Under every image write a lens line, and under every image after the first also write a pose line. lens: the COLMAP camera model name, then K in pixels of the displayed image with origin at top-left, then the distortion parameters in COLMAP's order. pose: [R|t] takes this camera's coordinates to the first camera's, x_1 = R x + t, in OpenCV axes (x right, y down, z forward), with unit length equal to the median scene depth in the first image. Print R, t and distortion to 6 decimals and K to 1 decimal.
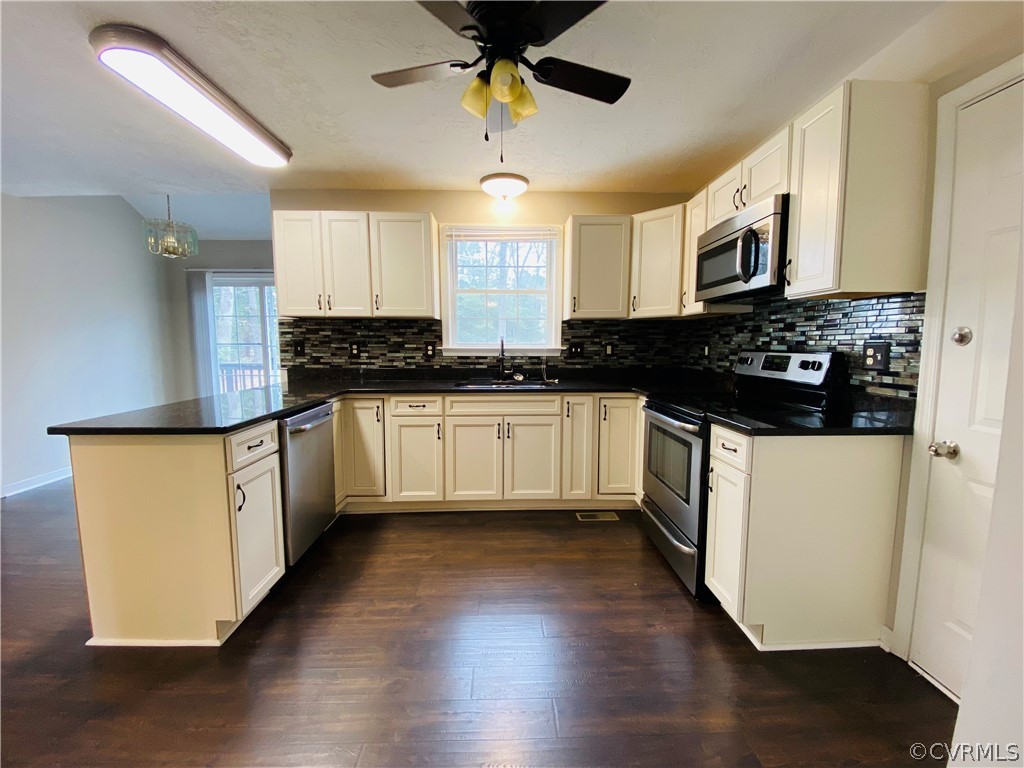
lens RADIAL K [[421.8, 0, 525.4], [0, 421.8, 381.5], [0, 0, 1]] dist [0.027714, -0.000151]
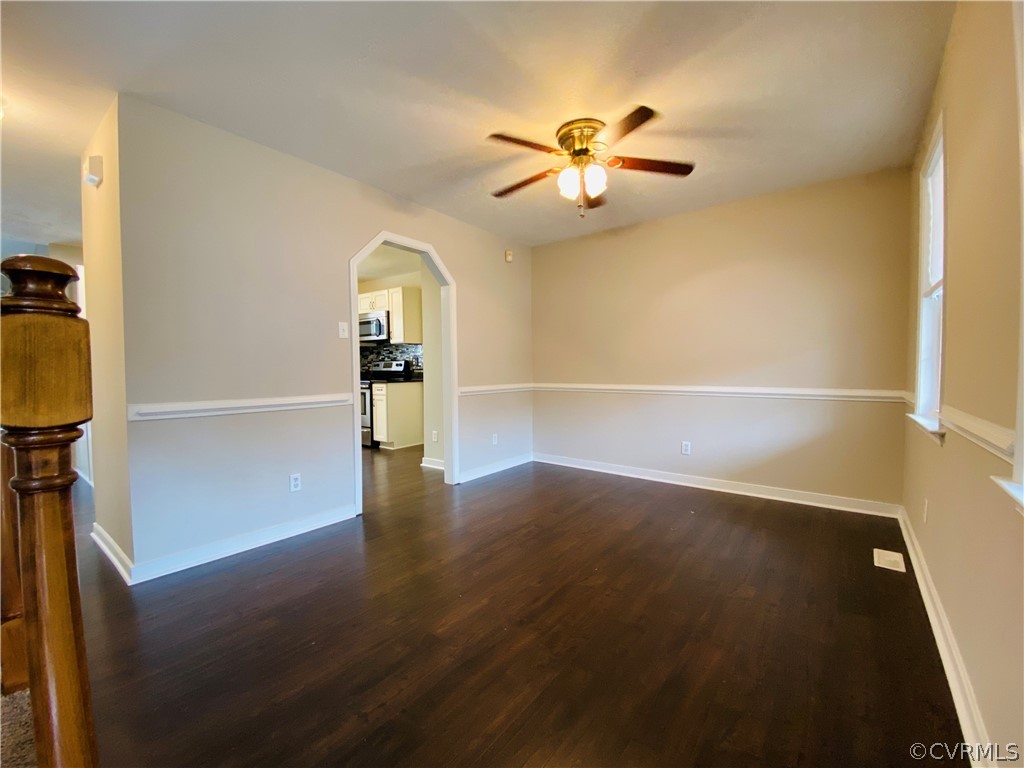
lens RADIAL K [[421.8, 0, 525.4], [0, 421.8, 381.5], [0, 0, 1]] dist [0.027714, -0.000151]
pose [[0.619868, -0.036190, 0.783871, -0.826023], [0.082878, 0.996368, -0.019537, 0.154063], [-0.780317, 0.077076, 0.620616, -1.133745]]
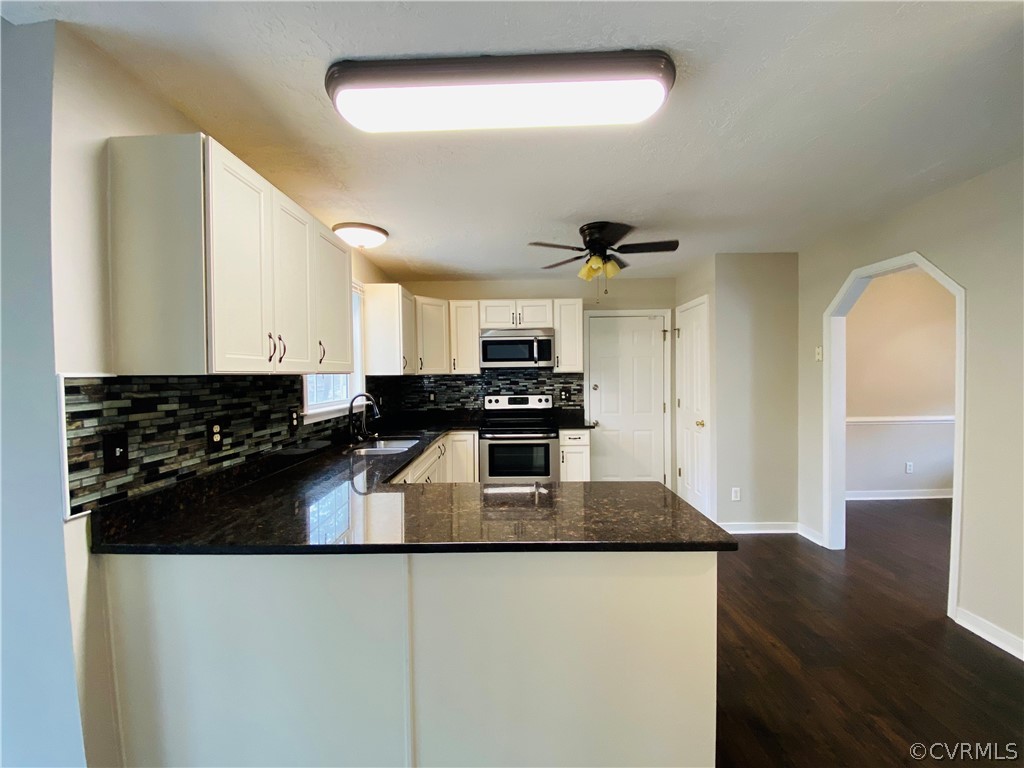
lens RADIAL K [[421.8, 0, 525.4], [0, 421.8, 381.5], [0, 0, 1]] dist [0.027714, -0.000151]
pose [[0.011676, -0.019255, 0.999746, -1.137589], [0.103641, 0.994453, 0.017943, -0.135051], [-0.994546, 0.103406, 0.013606, 0.756550]]
